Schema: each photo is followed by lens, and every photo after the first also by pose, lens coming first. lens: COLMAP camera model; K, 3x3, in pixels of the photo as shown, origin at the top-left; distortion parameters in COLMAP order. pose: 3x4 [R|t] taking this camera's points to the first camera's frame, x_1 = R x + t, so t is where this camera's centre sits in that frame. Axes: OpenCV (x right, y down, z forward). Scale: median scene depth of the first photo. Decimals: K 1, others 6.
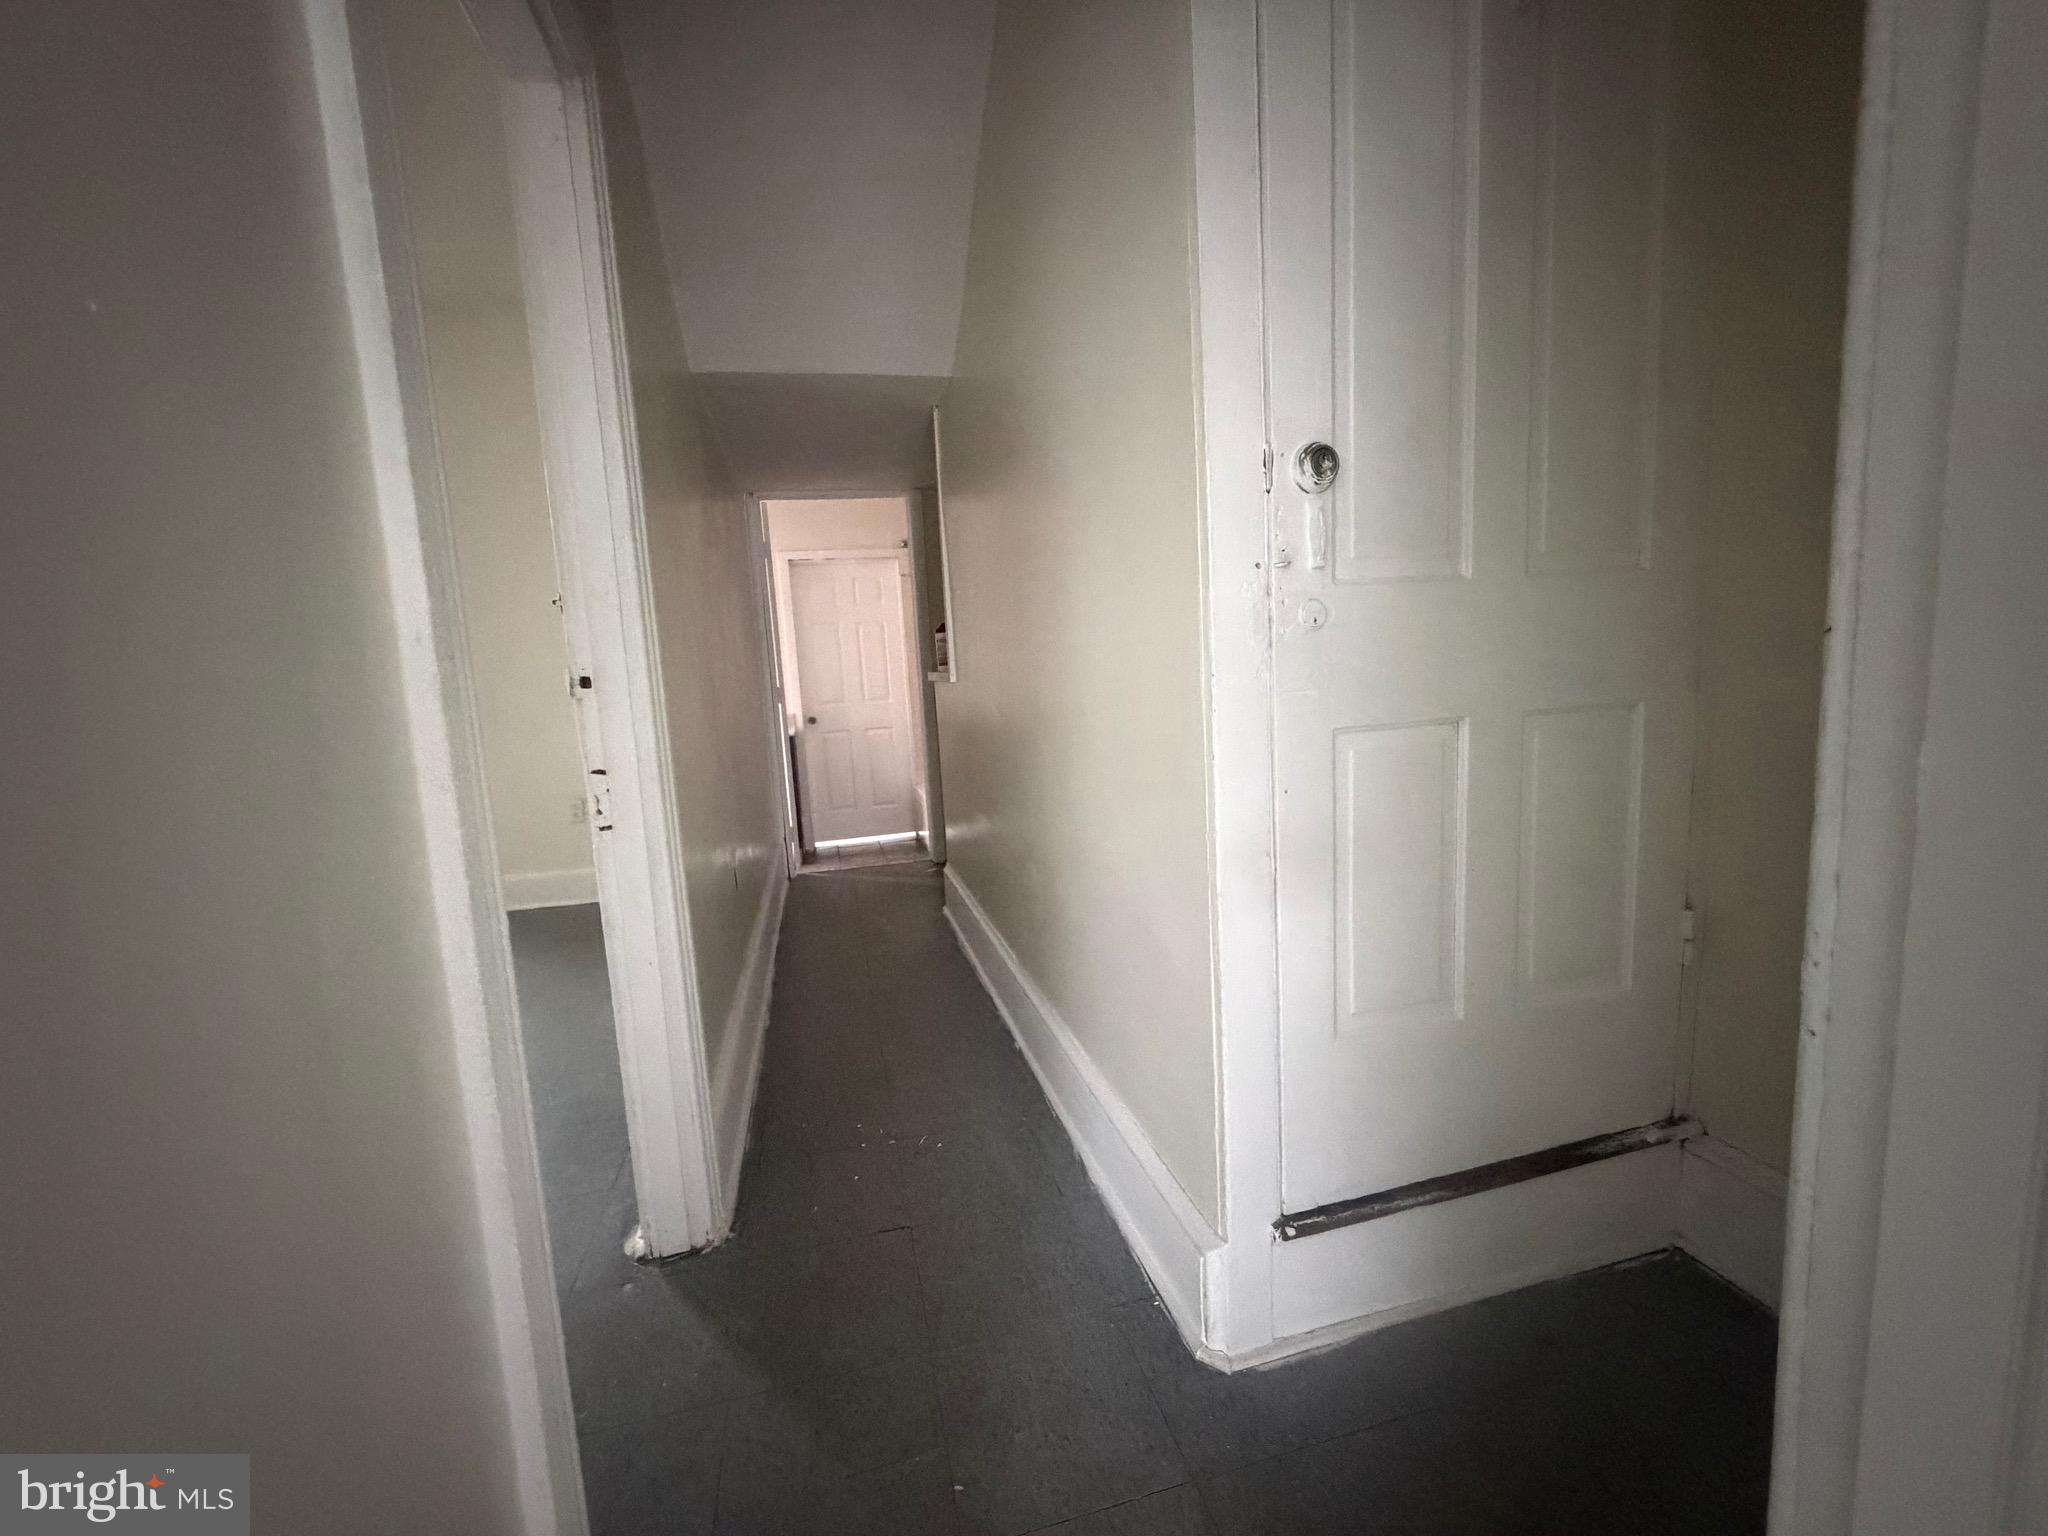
lens RADIAL K [[818.0, 0, 1025.9], [0, 818.0, 771.5], [0, 0, 1]] dist [-0.000116, -0.000316]
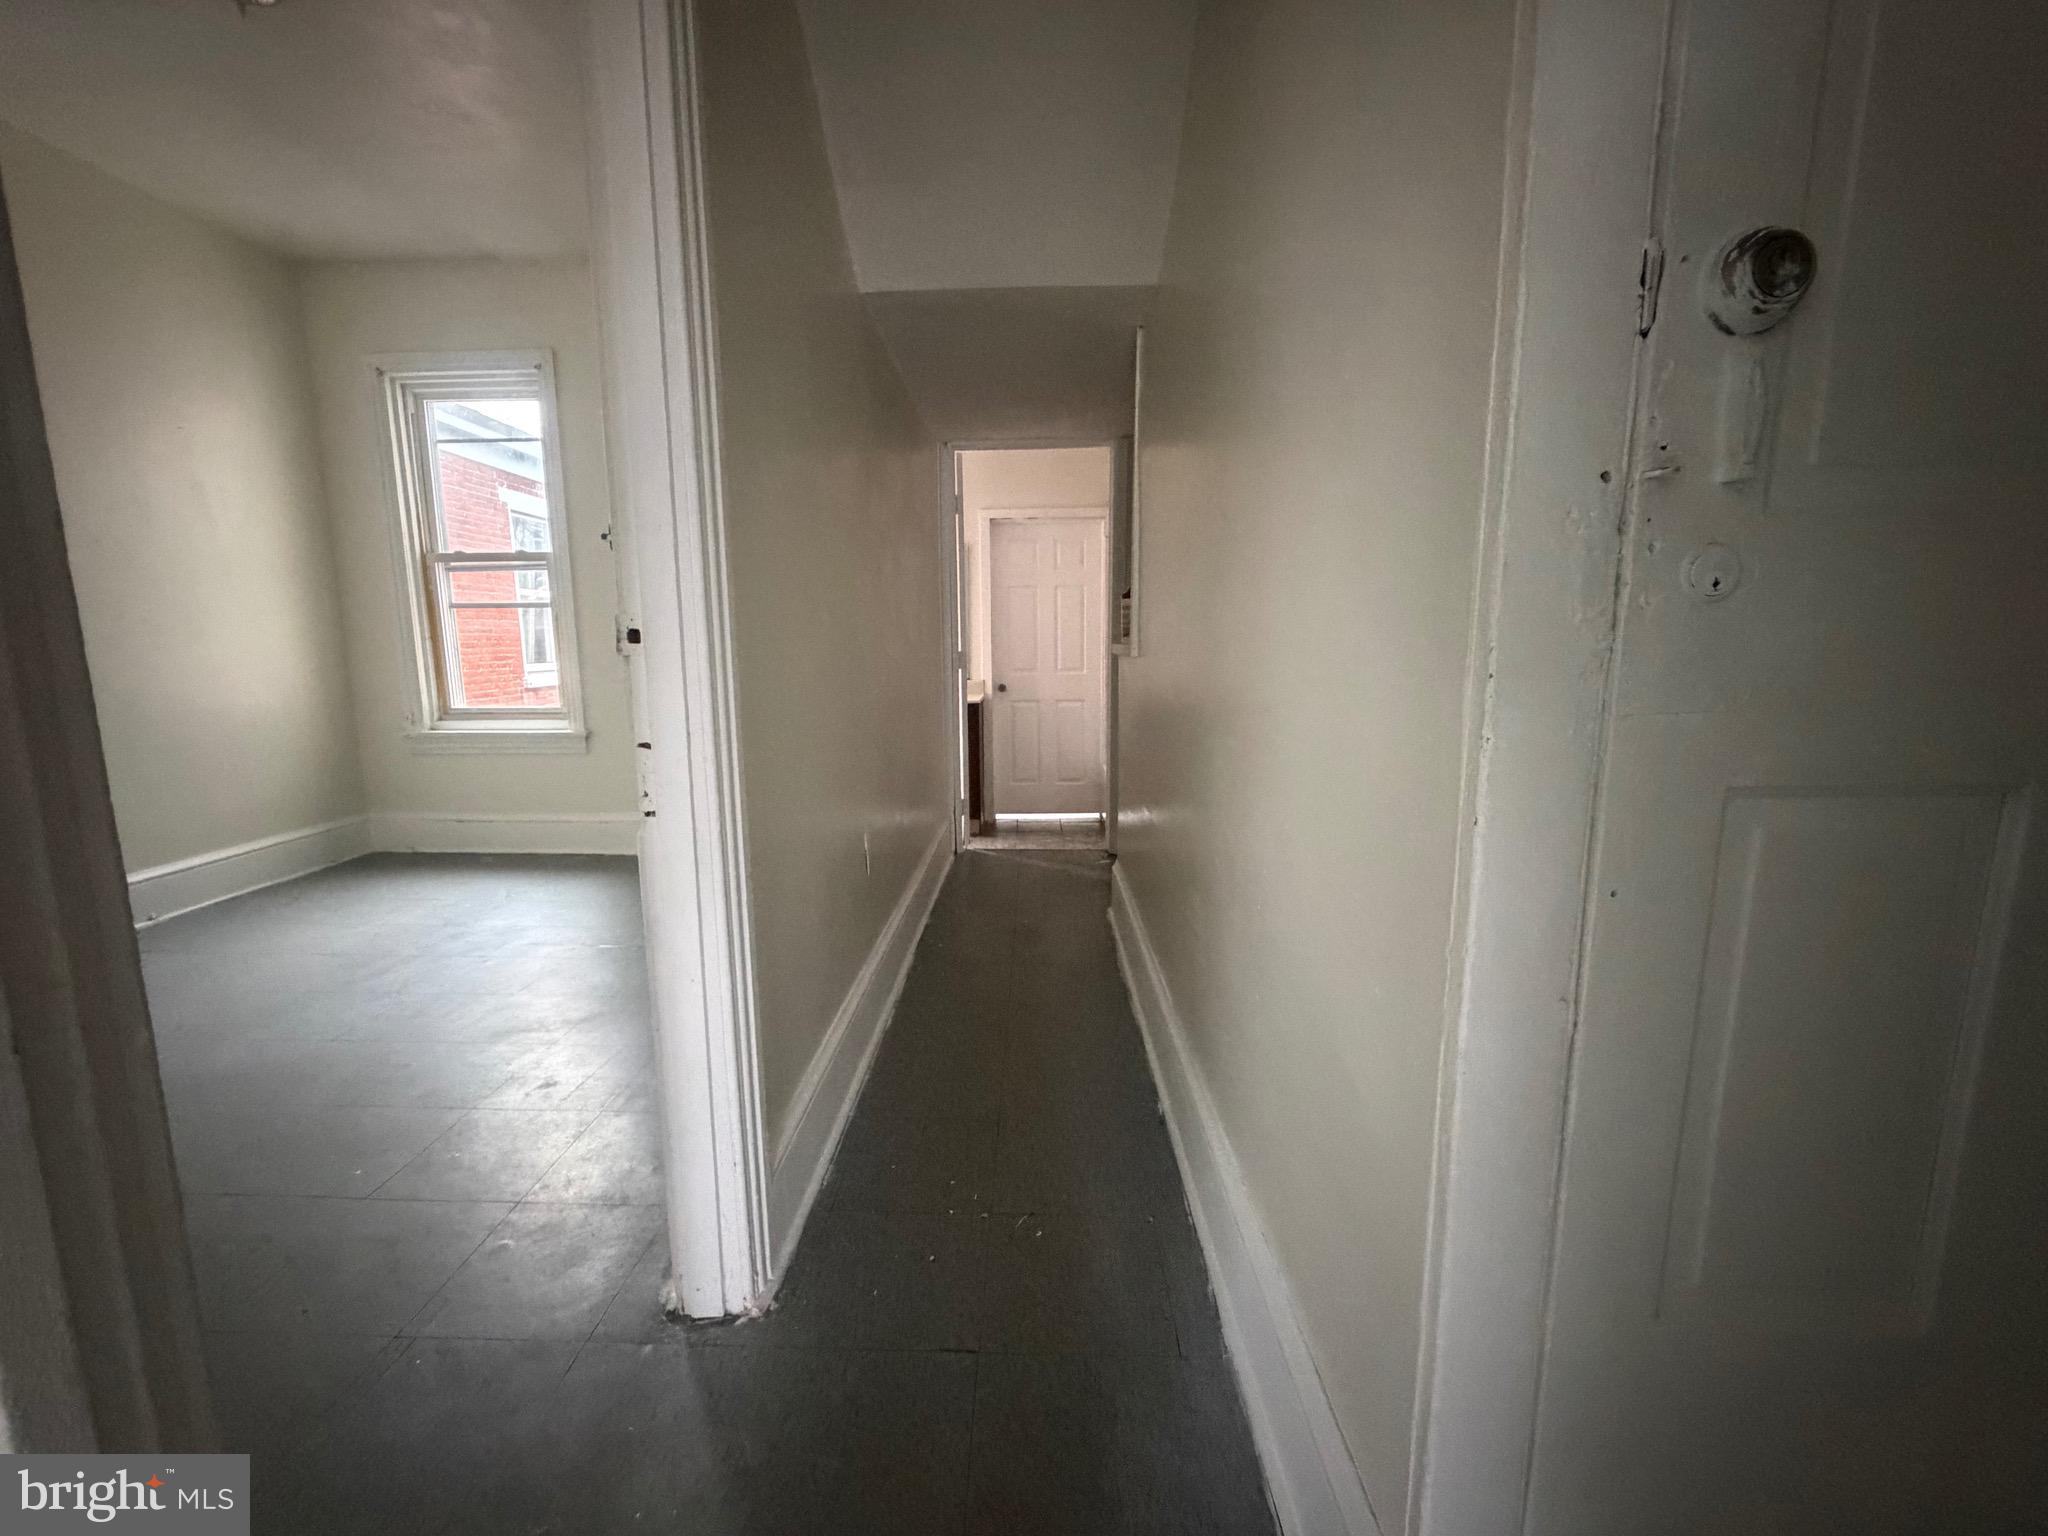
lens RADIAL K [[818.0, 0, 1017.8], [0, 818.0, 766.2], [0, 0, 1]] dist [-0.000116, -0.000316]
pose [[0.961640, 0.088619, -0.259606, 0.050813], [-0.080928, 0.995909, 0.040188, -0.038889], [0.262106, -0.017637, 0.964878, 0.276987]]
